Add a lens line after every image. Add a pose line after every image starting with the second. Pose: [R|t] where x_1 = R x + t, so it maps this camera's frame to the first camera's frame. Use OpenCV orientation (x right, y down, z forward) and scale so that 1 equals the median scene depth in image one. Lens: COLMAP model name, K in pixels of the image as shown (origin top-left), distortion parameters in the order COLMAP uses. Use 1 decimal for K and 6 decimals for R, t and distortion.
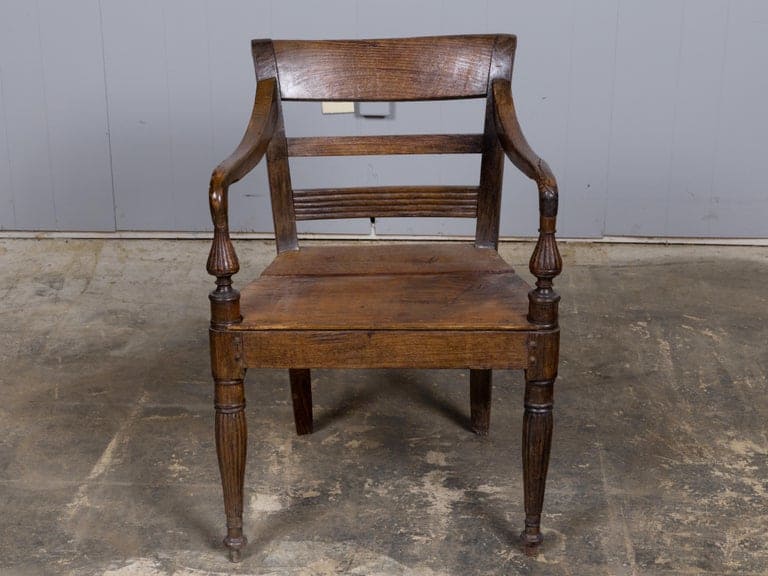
lens RADIAL K [[1312.5, 0, 410.3], [0, 1312.5, 286.7], [0, 0, 1]] dist [-0.002815, 0.023780]
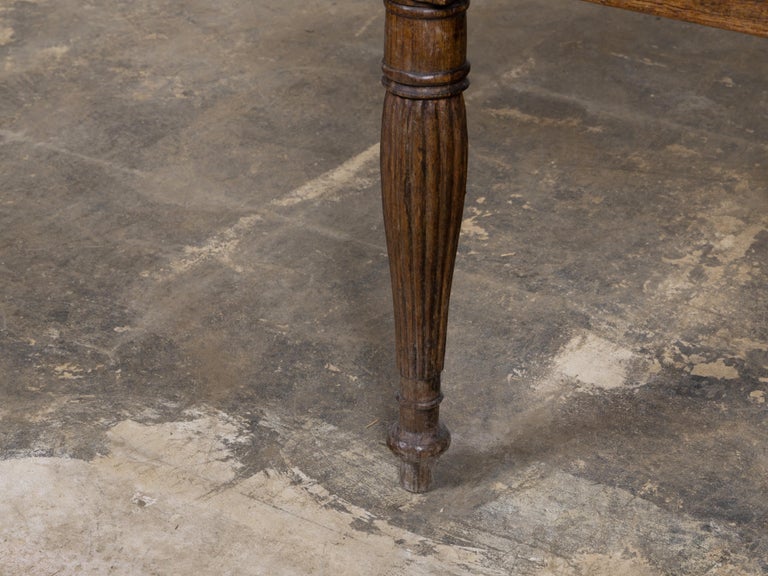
lens RADIAL K [[1811.1, 0, 449.8], [0, 1811.1, 288.1], [0, 0, 1]] dist [-0.022403, -0.292449]
pose [[0.859795, 0.244597, -0.448246, 0.084406], [-0.167643, 0.964368, 0.204672, 0.035548], [0.482336, -0.100831, 0.870164, 0.463554]]
